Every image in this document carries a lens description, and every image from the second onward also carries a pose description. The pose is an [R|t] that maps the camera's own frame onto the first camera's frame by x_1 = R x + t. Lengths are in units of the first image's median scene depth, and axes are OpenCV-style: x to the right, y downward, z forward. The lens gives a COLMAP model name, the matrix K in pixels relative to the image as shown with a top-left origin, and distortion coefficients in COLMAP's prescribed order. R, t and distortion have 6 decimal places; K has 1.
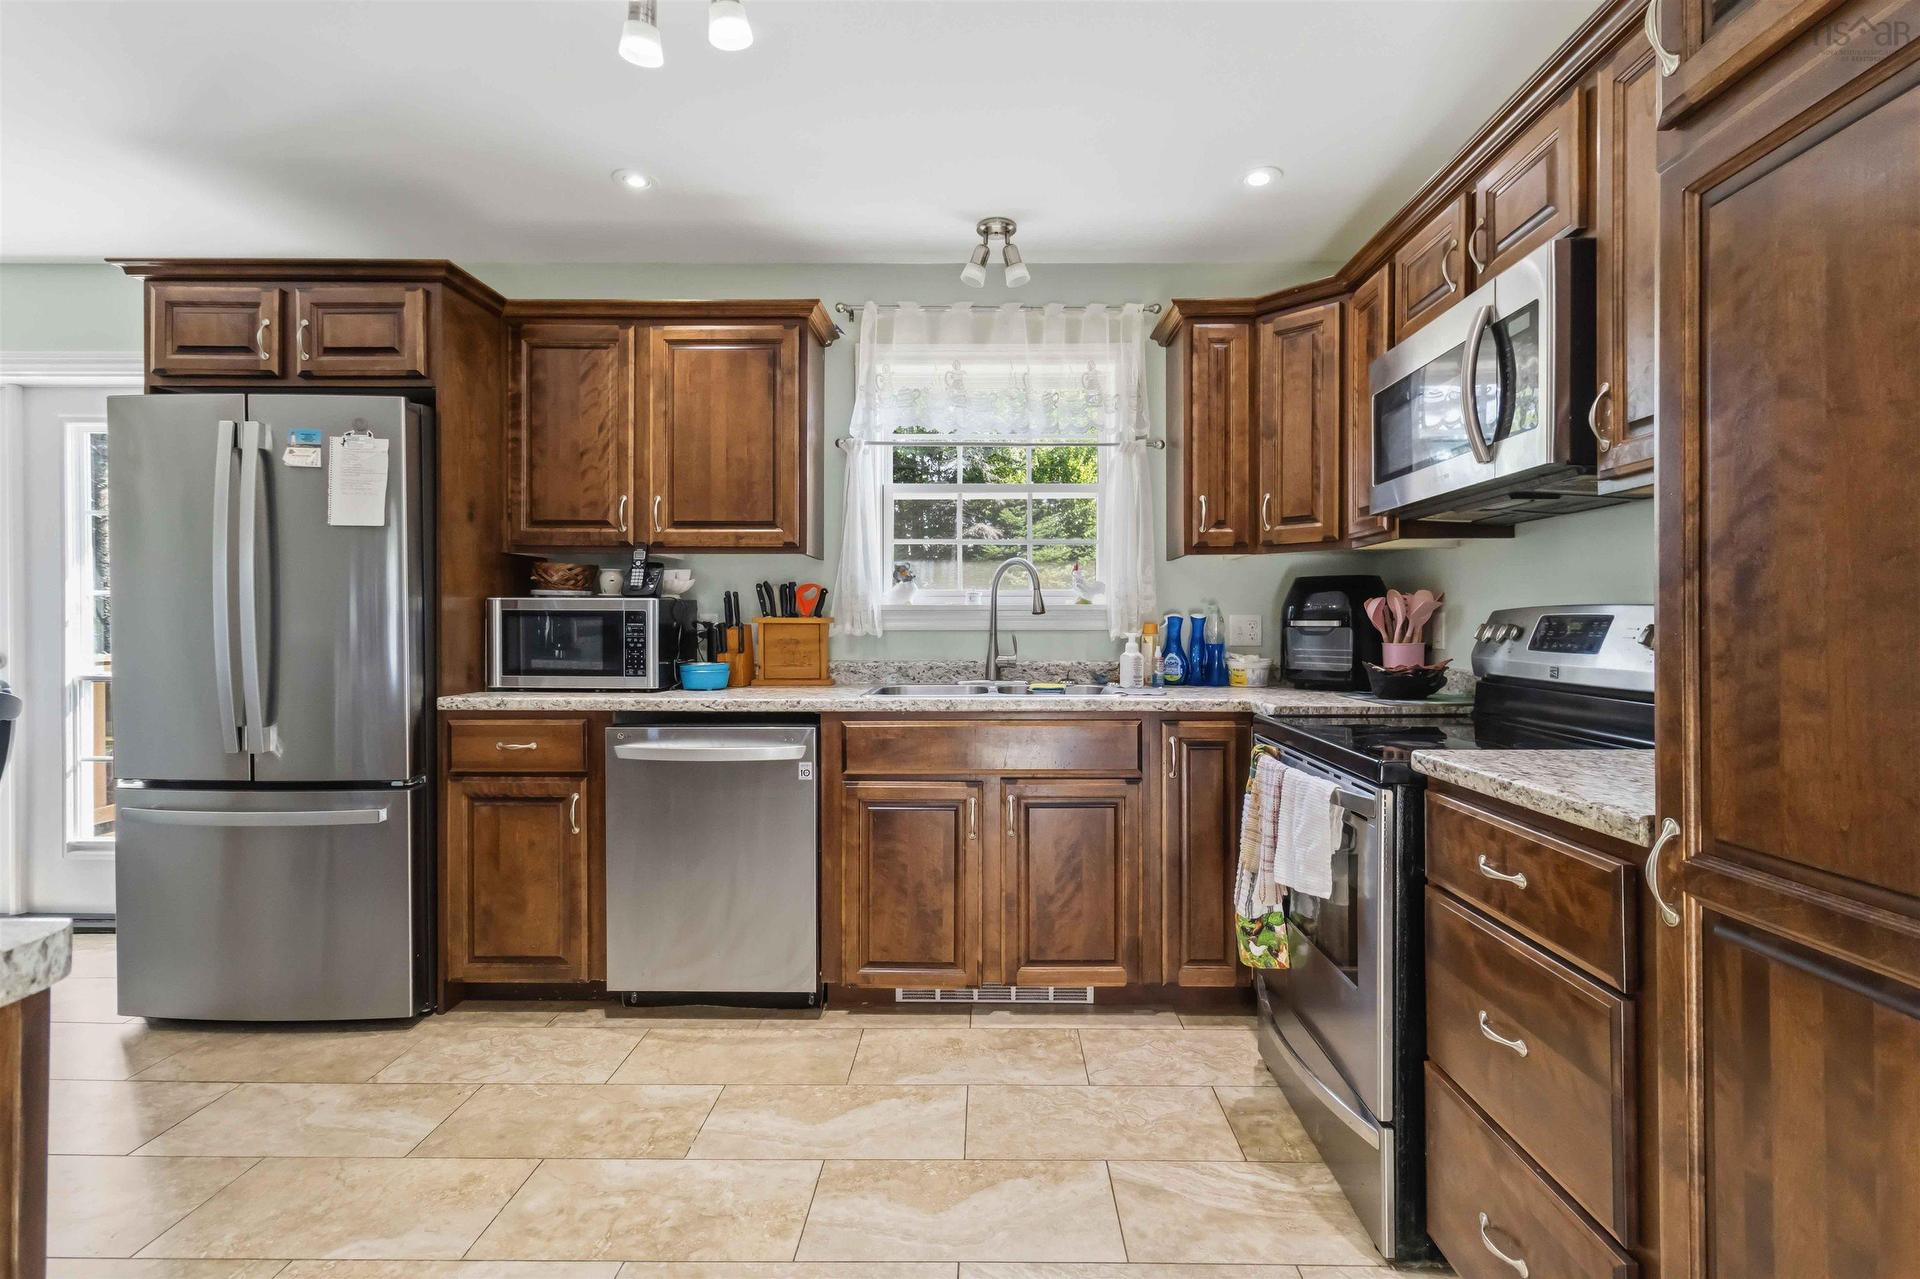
lens RADIAL K [[892.6, 0, 987.8], [0, 892.6, 627.6], [0, 0, 1]] dist [0.006356, -0.000955]
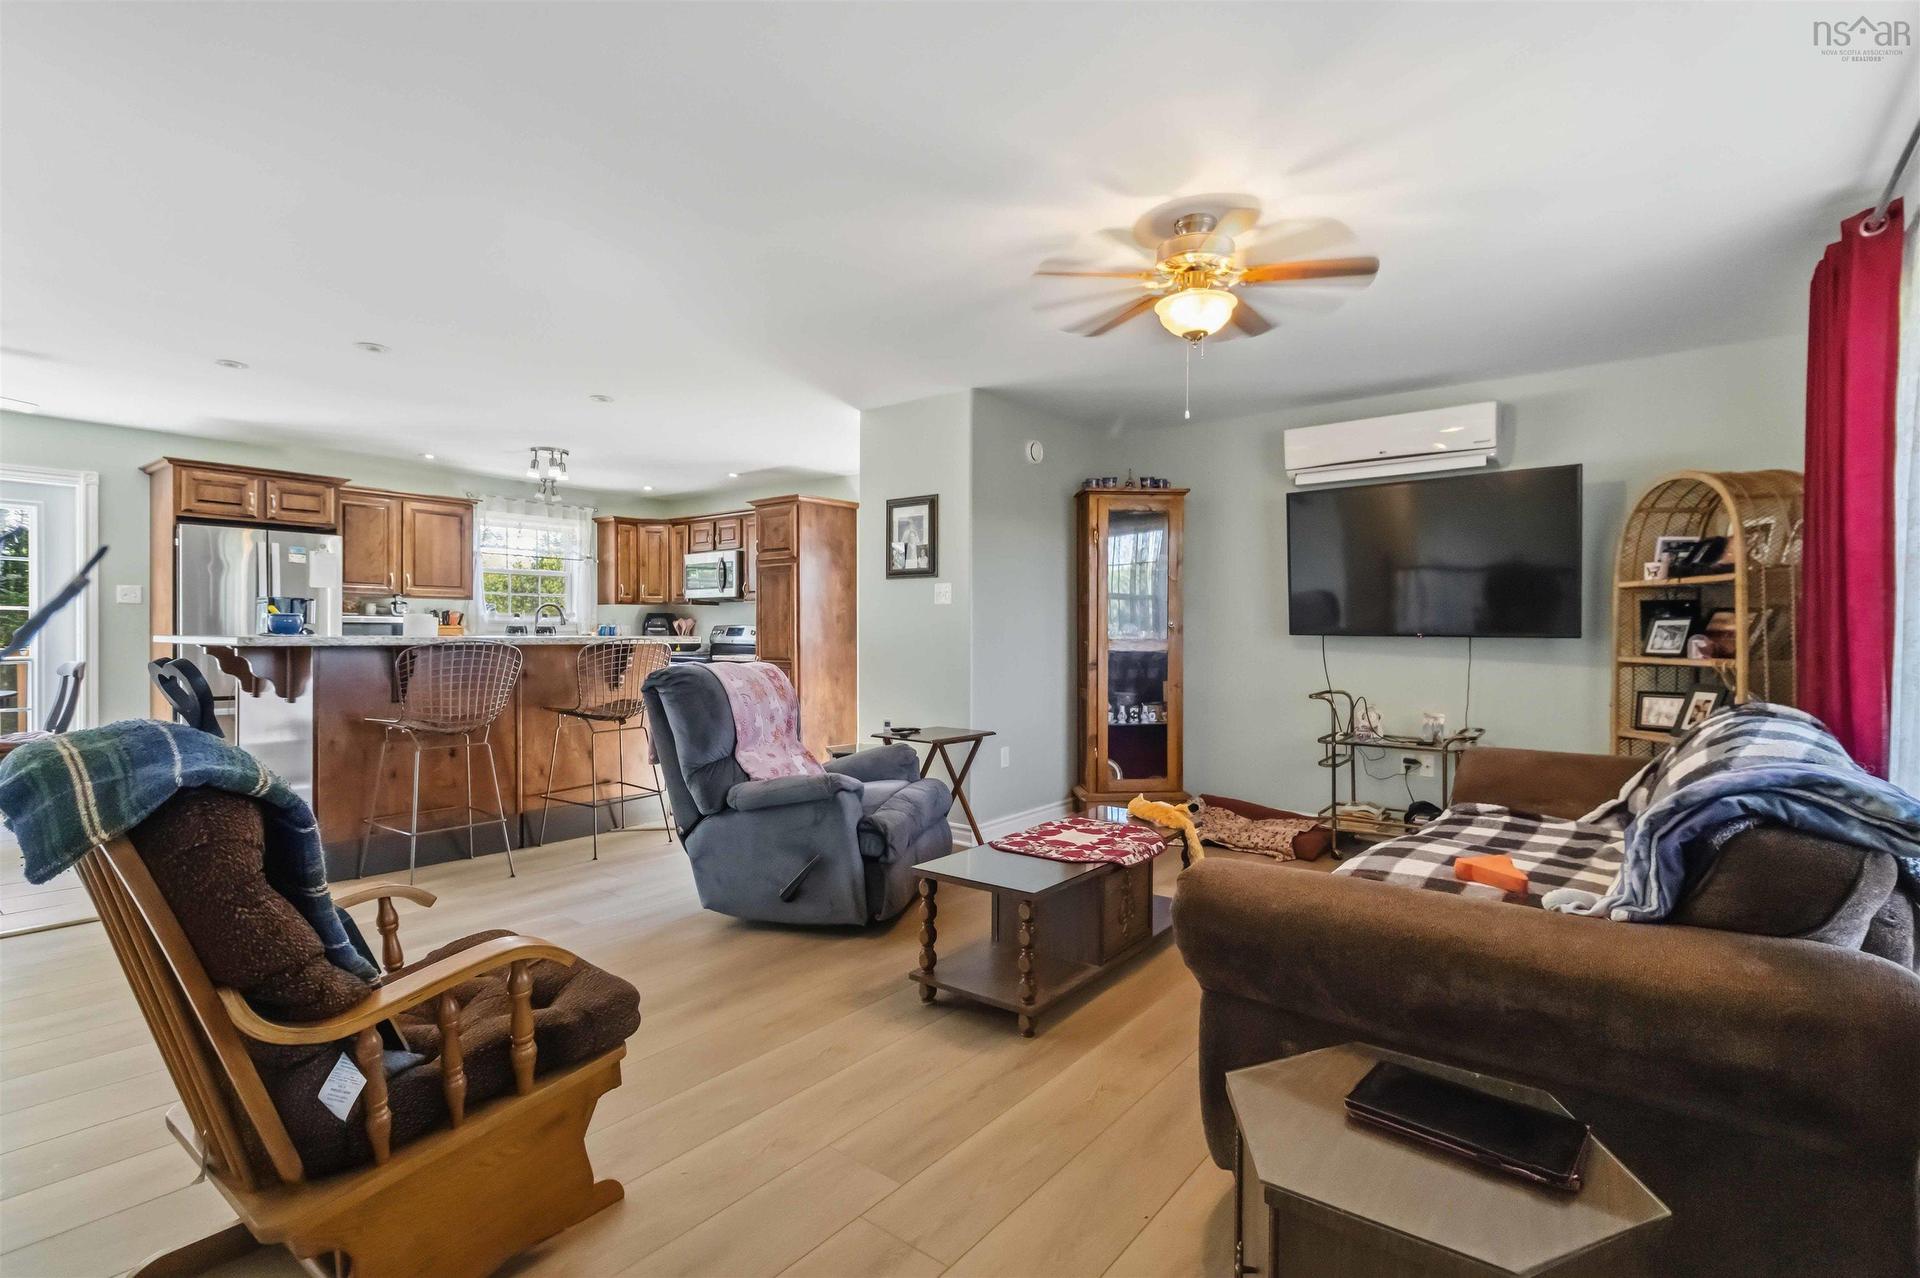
lens RADIAL K [[892.6, 0, 978.8], [0, 892.6, 634.6], [0, 0, 1]] dist [0.006356, -0.000955]
pose [[0.604232, -0.000789, 0.796808, -1.532971], [-0.001040, 0.999998, 0.001779, 0.008937], [-0.796808, -0.001904, 0.604230, -1.872057]]
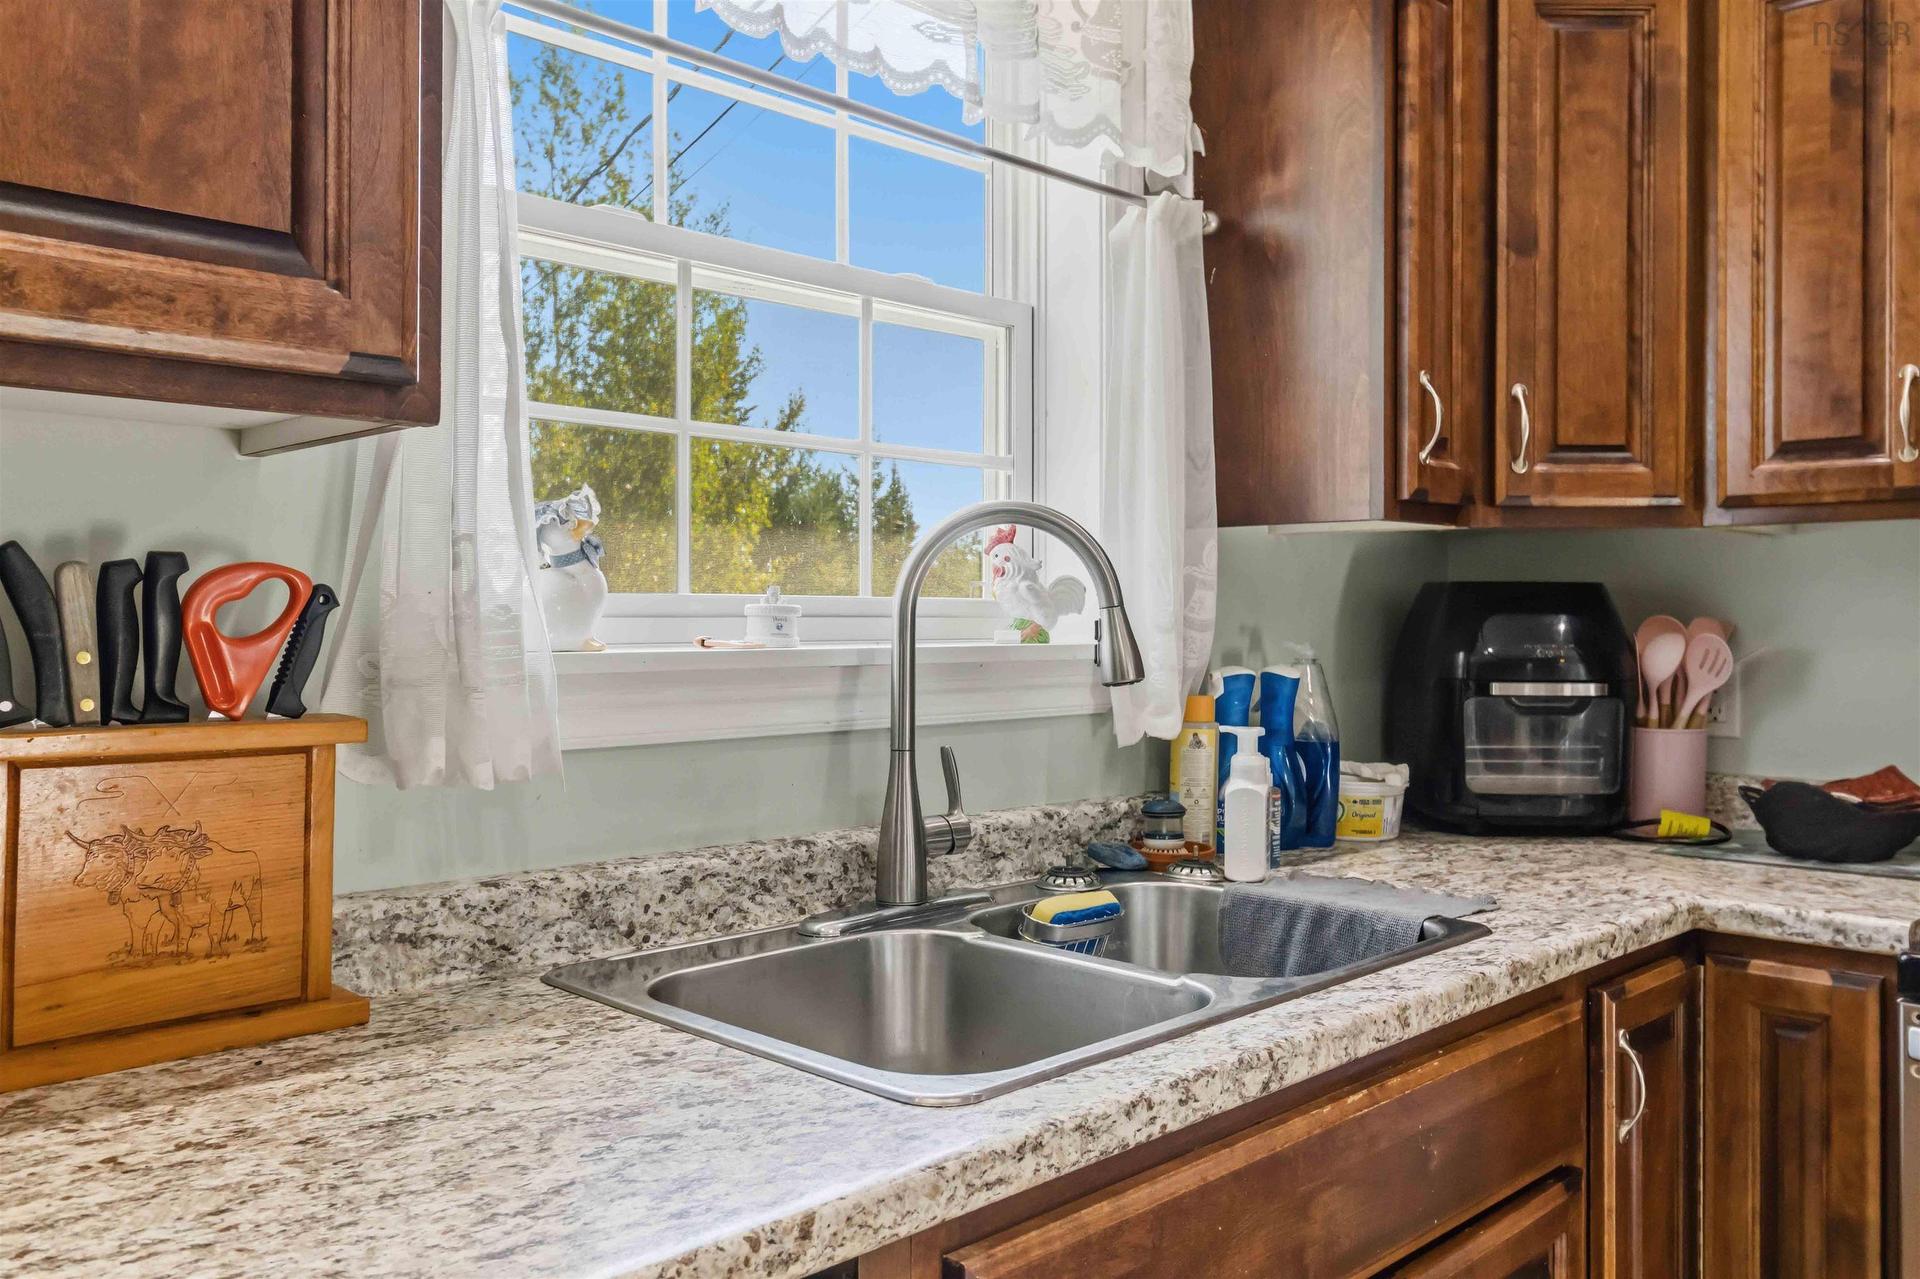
lens RADIAL K [[1518.1, 0, 971.6], [0, 1518.1, 623.1], [0, 0, 1]] dist [0.002286, -0.006743]
pose [[0.696349, -0.000329, 0.717703, -0.420038], [0.001519, 0.999998, -0.001015, -0.041970], [-0.717702, 0.001797, 0.696348, 0.766276]]
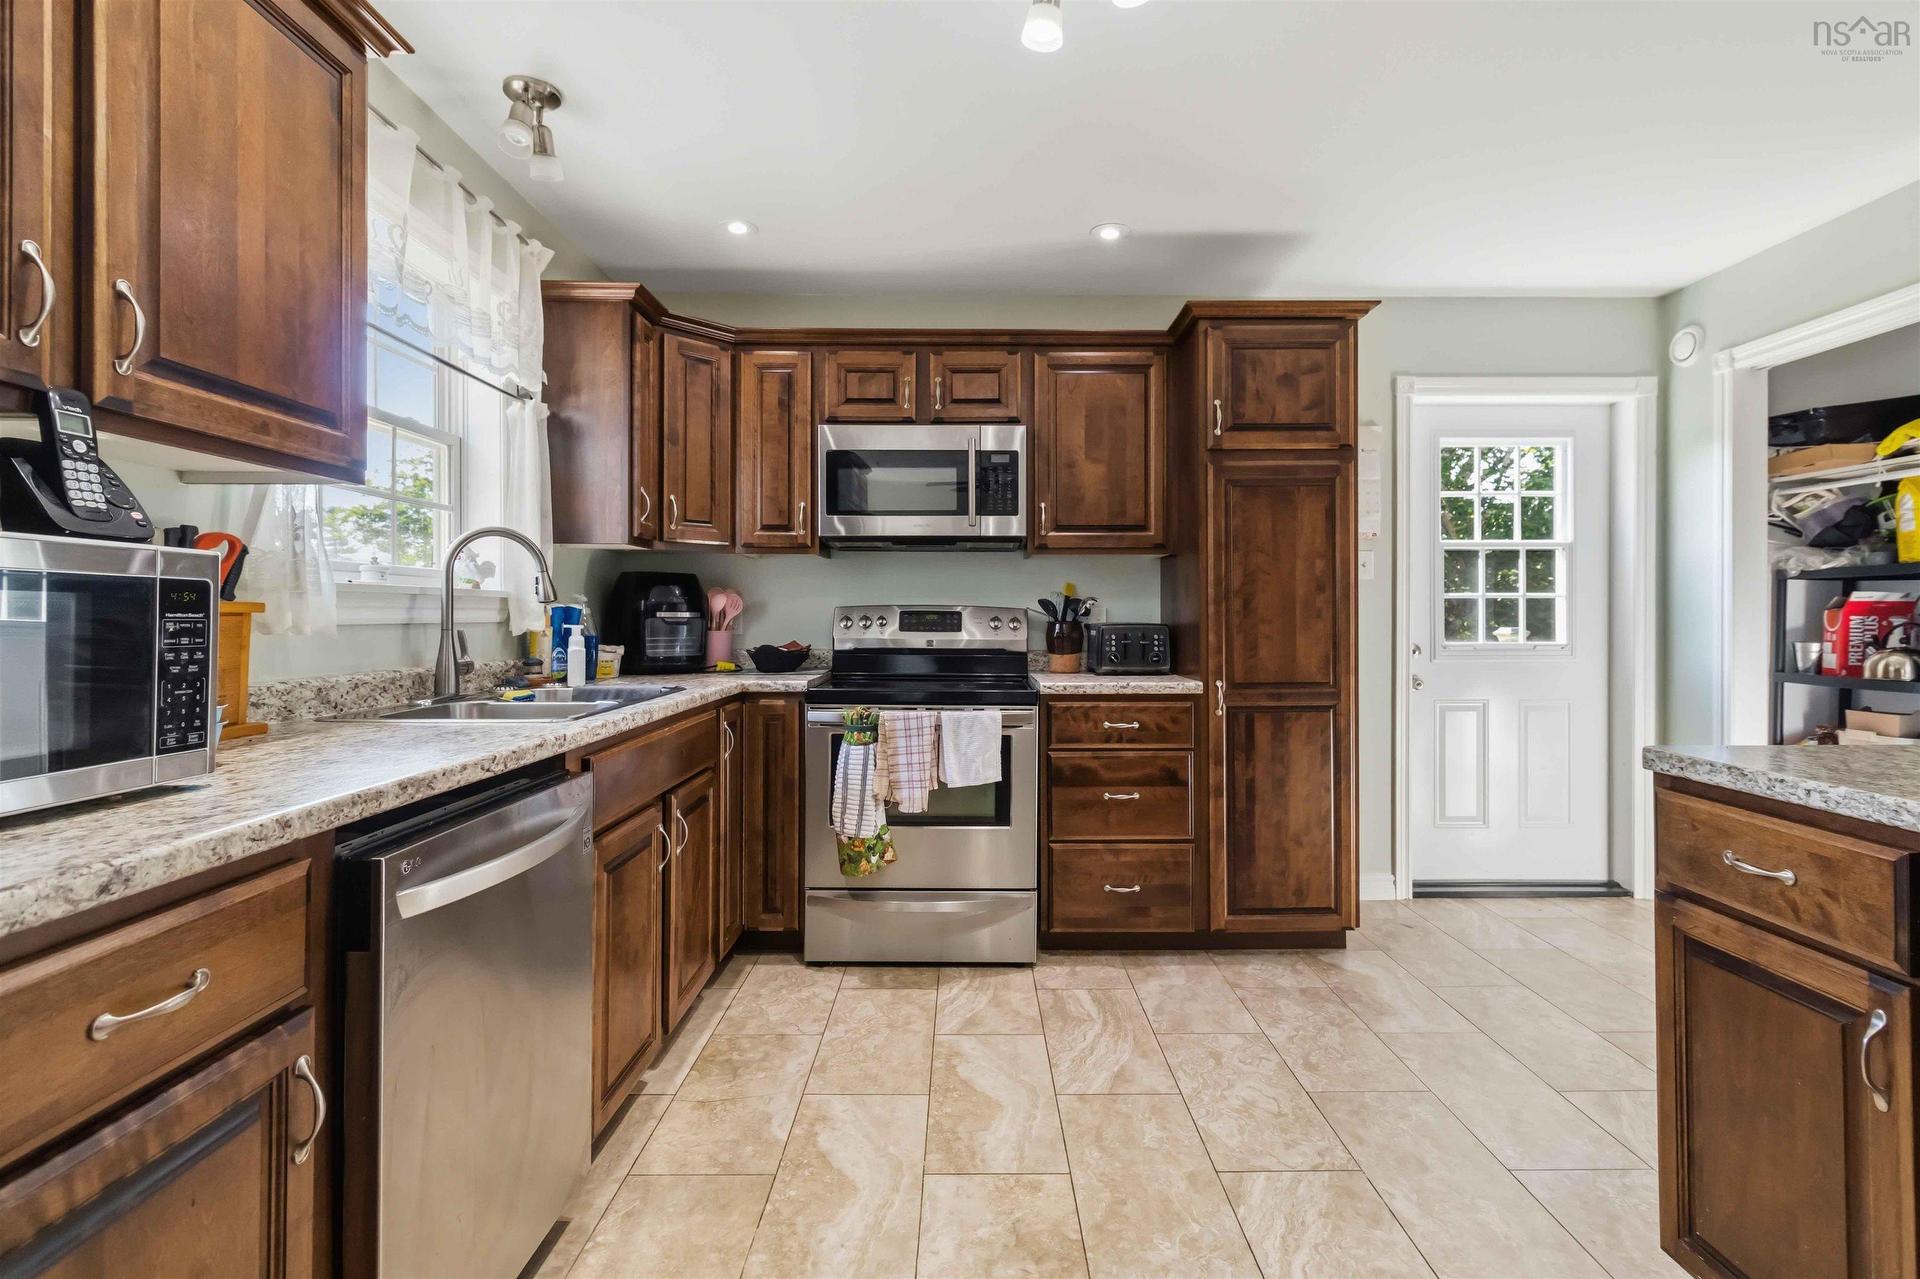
lens RADIAL K [[892.6, 0, 978.3], [0, 892.6, 616.3], [0, 0, 1]] dist [0.006356, -0.000955]
pose [[-0.025573, -0.000162, 0.999673, -0.866550], [0.002099, 0.999998, 0.000215, -0.002537], [-0.999671, 0.002104, -0.025573, 0.731592]]
